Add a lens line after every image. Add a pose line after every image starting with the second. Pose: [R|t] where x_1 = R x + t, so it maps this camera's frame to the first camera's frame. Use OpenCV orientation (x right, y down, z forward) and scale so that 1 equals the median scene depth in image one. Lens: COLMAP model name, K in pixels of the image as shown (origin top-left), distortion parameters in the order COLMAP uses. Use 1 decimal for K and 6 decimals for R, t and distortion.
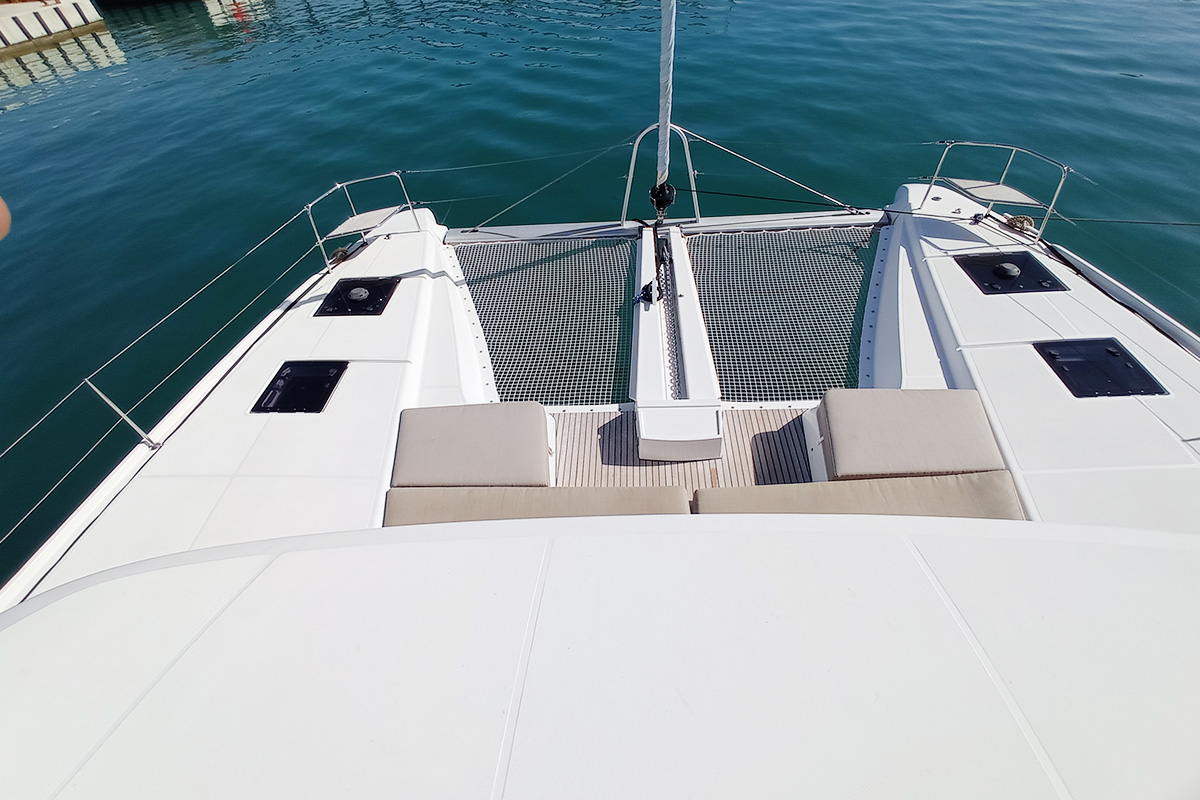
lens RADIAL K [[541.2, 0, 600.0], [0, 541.2, 400.0], [0, 0, 1]] dist [-0.036185, 0.010646]
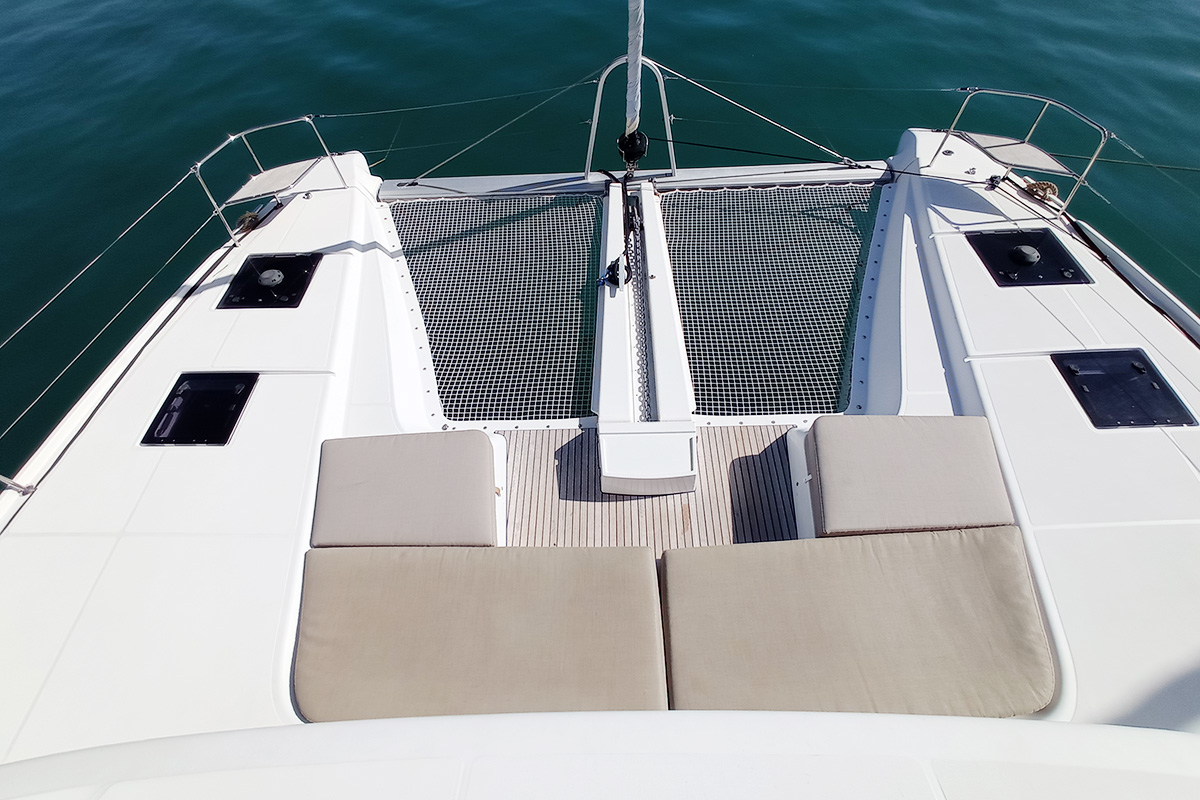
lens RADIAL K [[541.2, 0, 600.0], [0, 541.2, 400.0], [0, 0, 1]] dist [-0.036185, 0.010646]
pose [[0.998976, -0.013867, 0.043055, 0.027422], [0.006907, 0.987450, 0.157783, -0.142510], [-0.044702, -0.157324, 0.986535, 0.128292]]
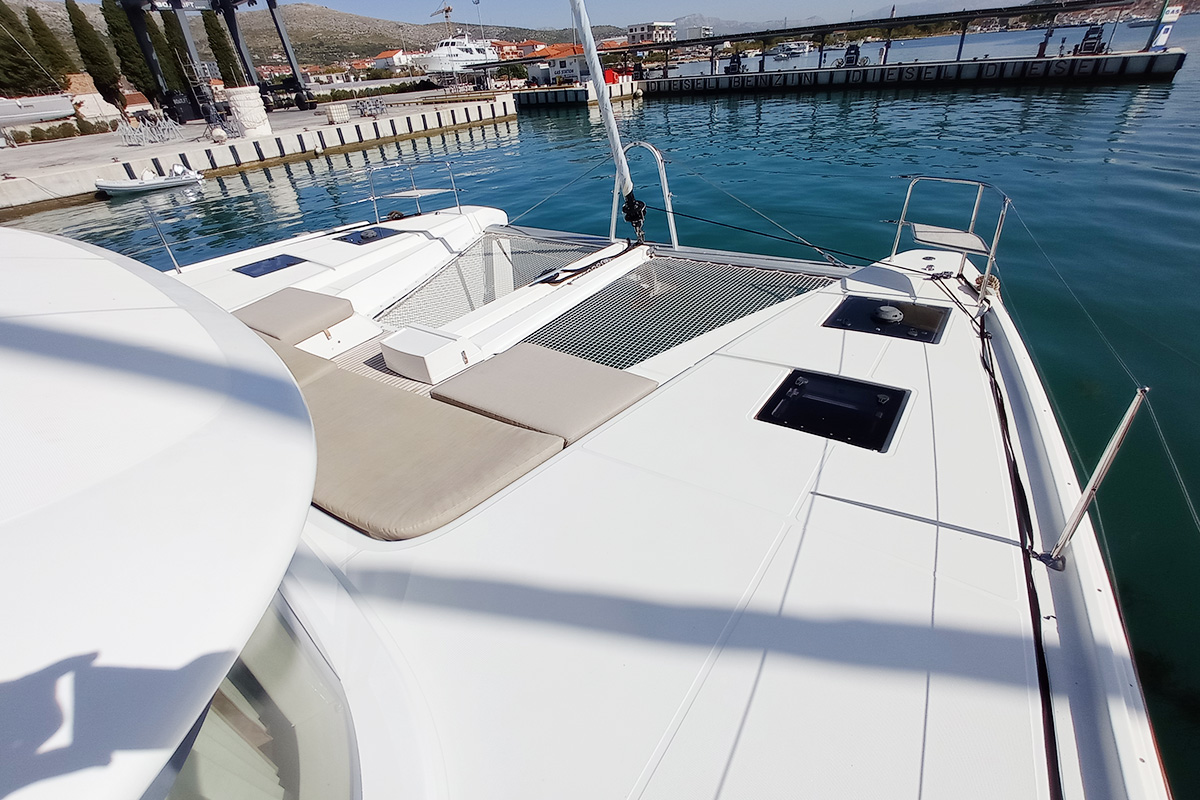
lens RADIAL K [[541.2, 0, 600.0], [0, 541.2, 400.0], [0, 0, 1]] dist [-0.036185, 0.010646]
pose [[0.837386, 0.294186, -0.460694, 0.769933], [-0.374200, 0.922888, -0.090839, 0.086745], [0.398446, 0.248459, 0.882898, 0.180482]]
